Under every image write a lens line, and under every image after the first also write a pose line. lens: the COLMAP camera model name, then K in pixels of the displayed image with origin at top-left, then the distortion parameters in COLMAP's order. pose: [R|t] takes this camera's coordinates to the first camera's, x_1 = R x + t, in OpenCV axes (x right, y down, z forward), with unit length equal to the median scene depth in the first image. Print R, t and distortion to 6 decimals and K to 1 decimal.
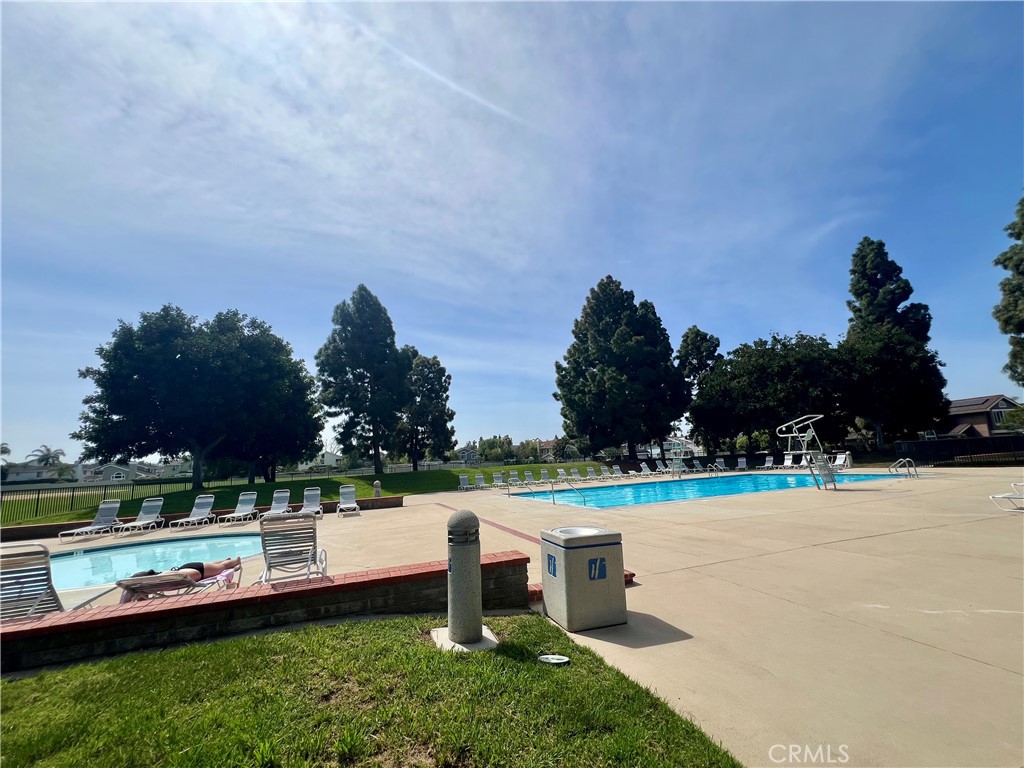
lens RADIAL K [[423.0, 0, 512.0], [0, 423.0, 384.0], [0, 0, 1]] dist [0.001156, -0.000171]
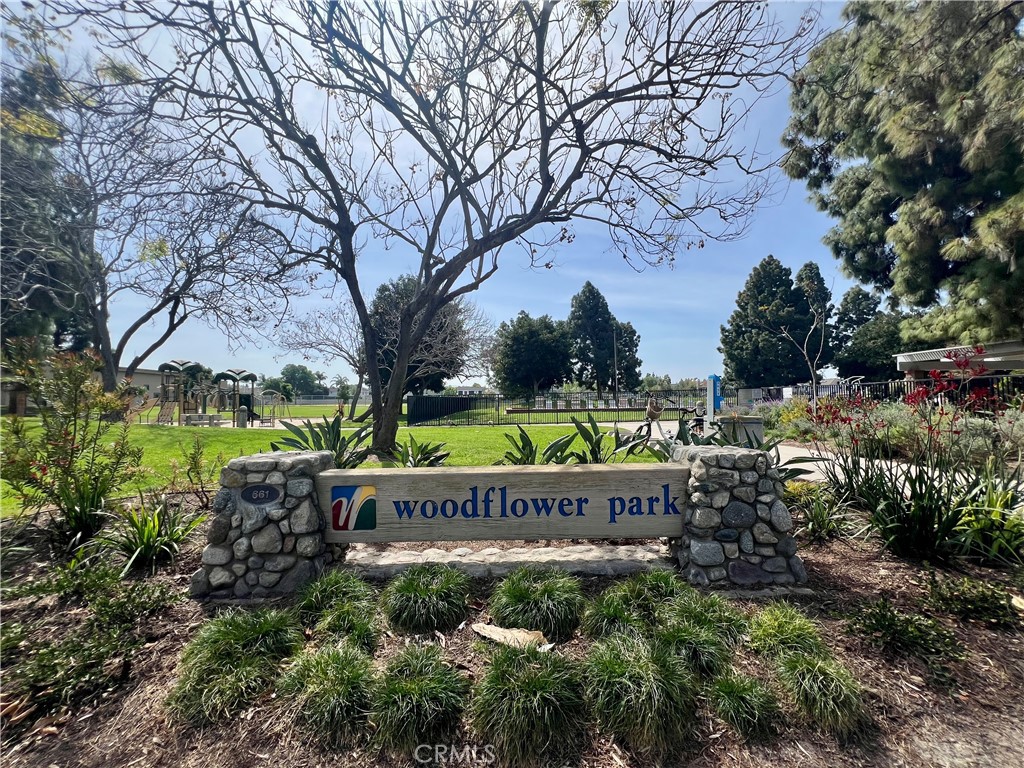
lens RADIAL K [[423.0, 0, 512.0], [0, 423.0, 384.0], [0, 0, 1]] dist [0.001156, -0.000171]
pose [[0.941293, 0.030111, -0.336244, -0.067972], [0.020955, 0.988882, 0.147217, -0.081614], [0.336938, -0.145620, 0.930197, -0.539008]]
